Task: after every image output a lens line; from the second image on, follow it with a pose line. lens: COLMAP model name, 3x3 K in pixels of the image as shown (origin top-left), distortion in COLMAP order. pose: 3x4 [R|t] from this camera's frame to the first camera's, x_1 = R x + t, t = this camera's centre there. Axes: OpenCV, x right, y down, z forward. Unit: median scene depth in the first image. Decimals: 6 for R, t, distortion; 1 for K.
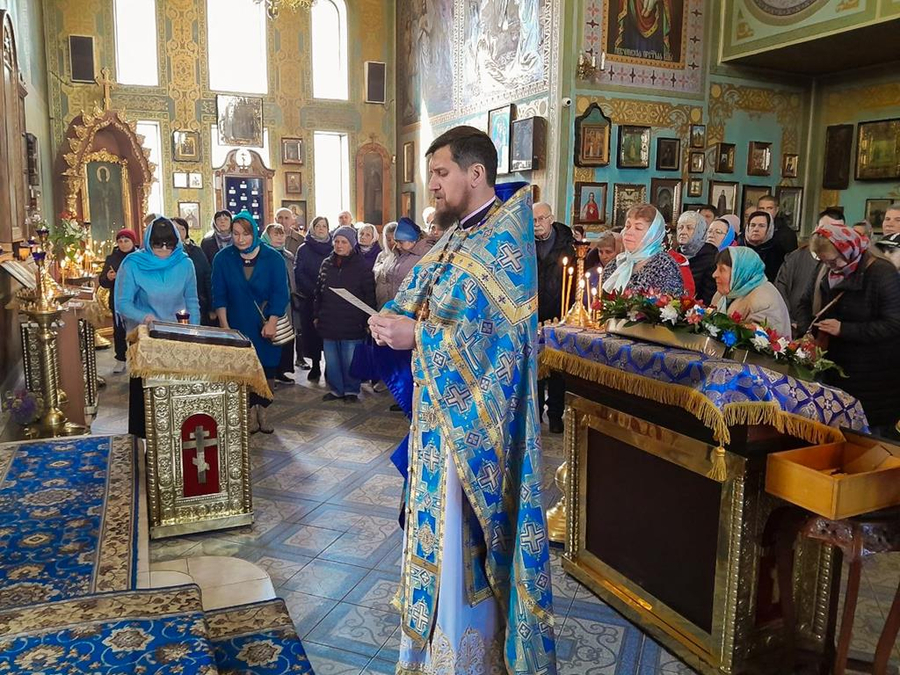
lens RADIAL K [[717.7, 0, 454.4], [0, 717.7, 353.6], [0, 0, 1]] dist [0.006053, -0.090680]
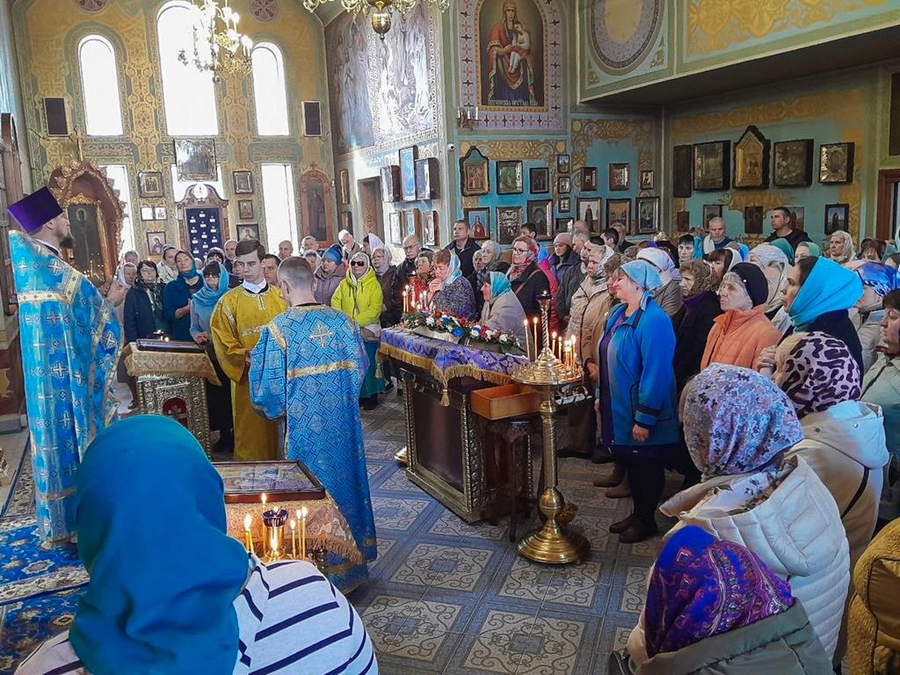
lens RADIAL K [[717.7, 0, 454.4], [0, 717.7, 353.6], [0, 0, 1]] dist [0.006053, -0.090680]
pose [[0.997713, -0.059803, 0.031494, 0.092429], [0.059547, 0.998185, 0.009008, 0.004979], [-0.031976, -0.007112, 0.999463, -0.255029]]
